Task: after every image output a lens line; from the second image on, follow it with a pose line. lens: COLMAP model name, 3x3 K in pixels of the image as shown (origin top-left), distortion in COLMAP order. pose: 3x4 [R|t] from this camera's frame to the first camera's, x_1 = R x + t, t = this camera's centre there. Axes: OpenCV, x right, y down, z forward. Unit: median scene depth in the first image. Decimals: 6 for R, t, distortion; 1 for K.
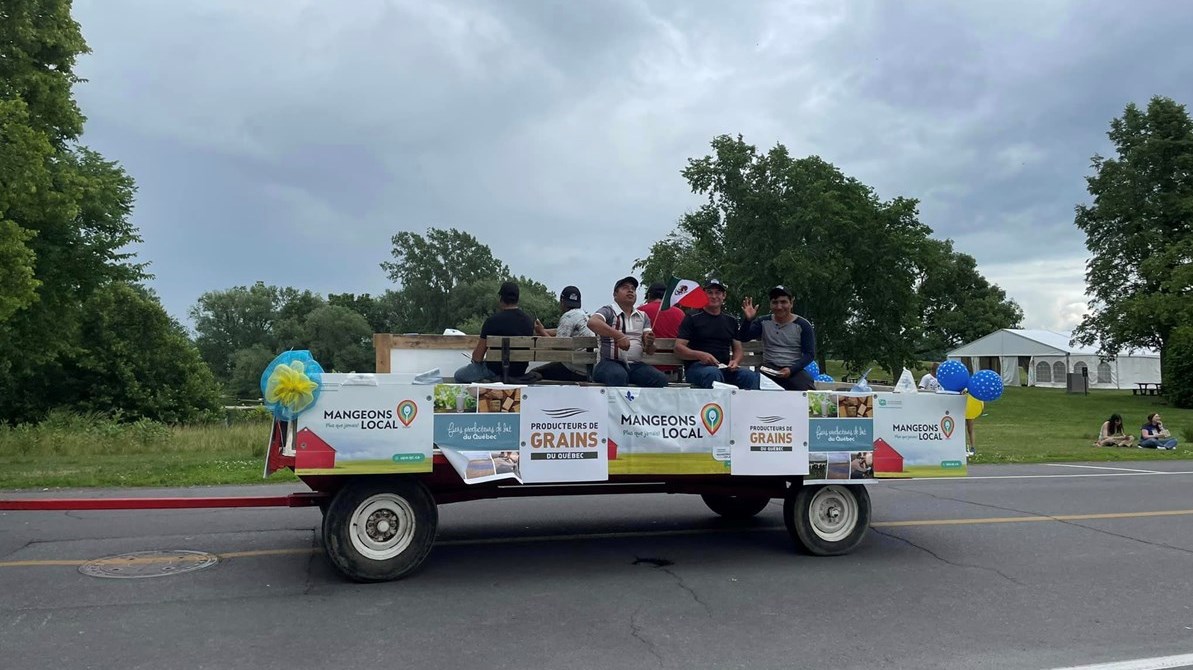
lens RADIAL K [[907.1, 0, 585.9], [0, 907.1, 288.3], [0, 0, 1]] dist [0.112232, -0.152547]
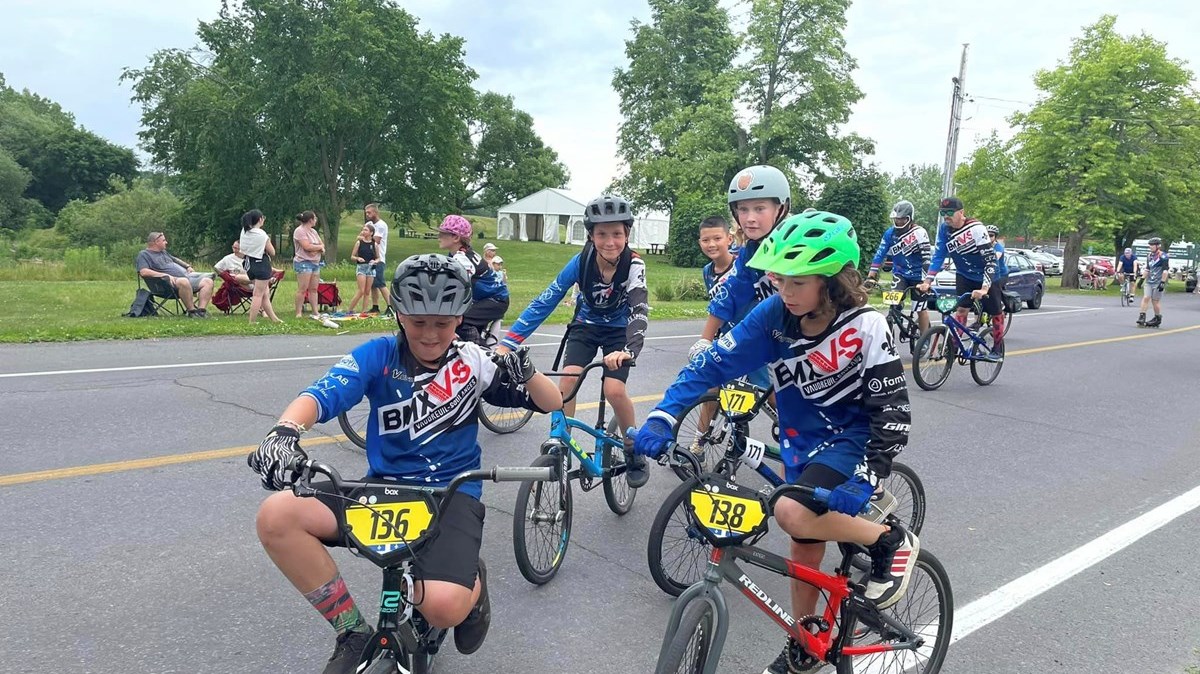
lens RADIAL K [[915.4, 0, 600.3], [0, 915.4, 321.2], [0, 0, 1]] dist [0.097068, -0.121849]
pose [[0.894003, -0.005557, 0.448027, 0.058702], [-0.081863, 0.981067, 0.175519, 0.007606], [-0.440519, -0.193591, 0.876622, 0.060837]]
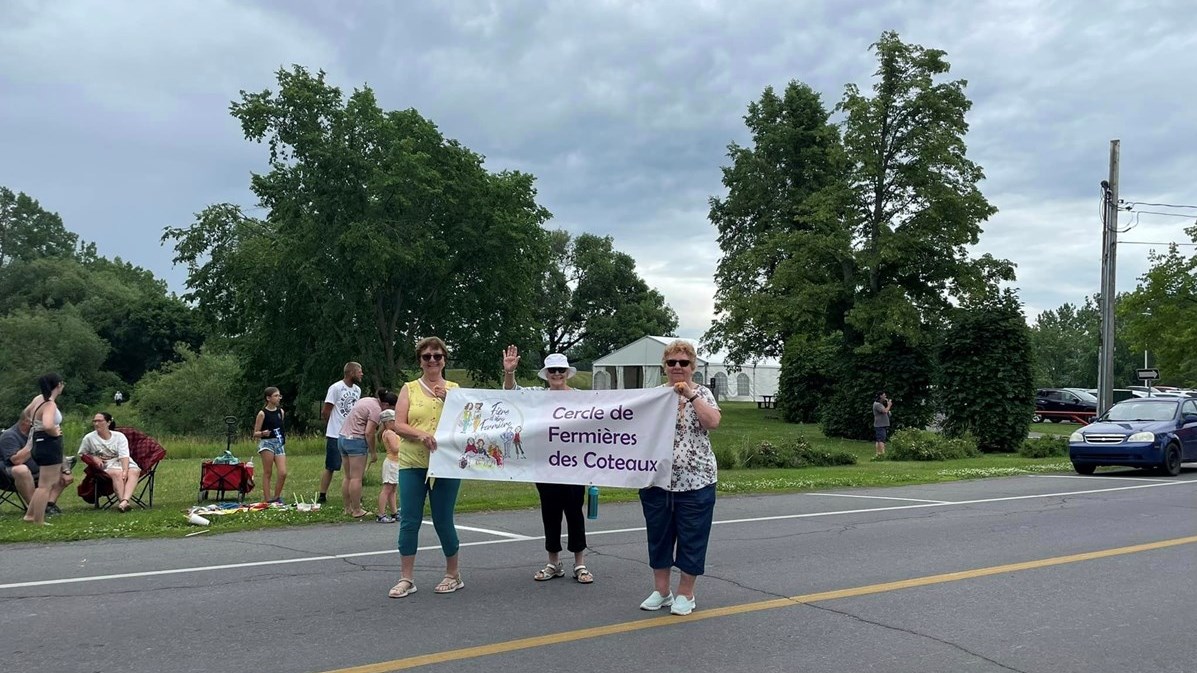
lens RADIAL K [[1033.8, 0, 609.9], [0, 1033.8, 349.0], [0, 0, 1]] dist [0.119999, -0.173145]
pose [[0.941380, 0.018860, 0.336821, 0.103603], [-0.038348, 0.997947, 0.051301, 0.008651], [-0.335162, -0.061210, 0.940170, 0.079587]]
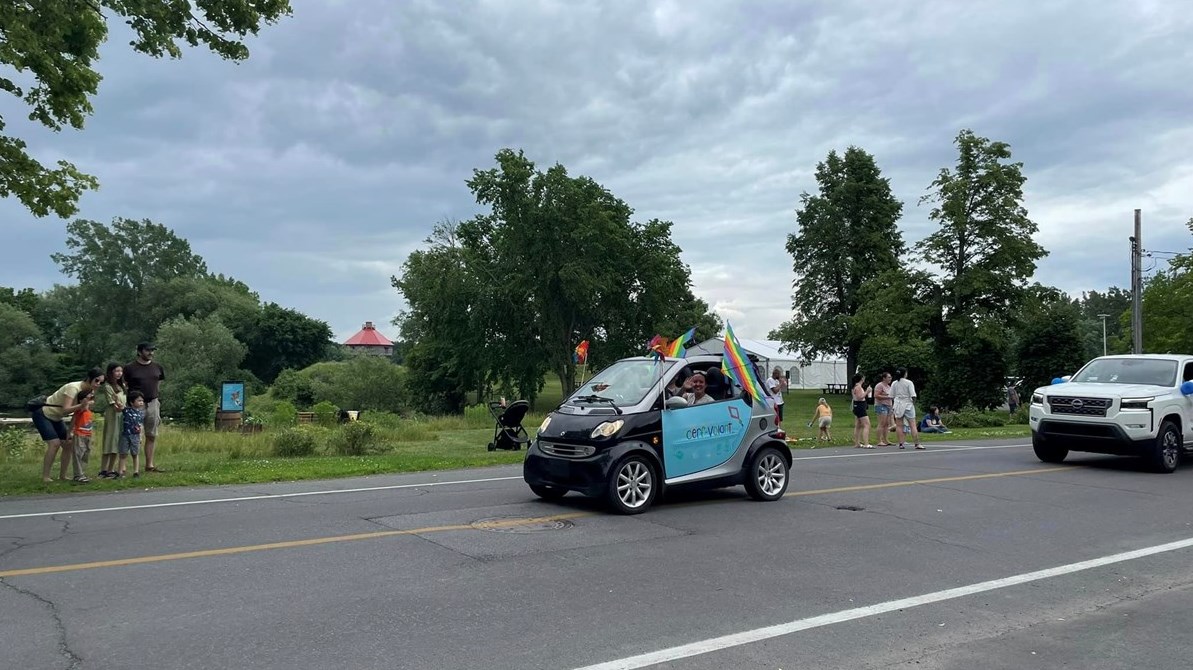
lens RADIAL K [[906.1, 0, 588.4], [0, 906.1, 317.1], [0, 0, 1]] dist [0.113507, -0.155013]
pose [[0.945790, 0.019456, 0.324196, -0.086258], [-0.027875, 0.999384, 0.021344, -0.001129], [-0.323581, -0.029224, 0.945749, -0.021265]]
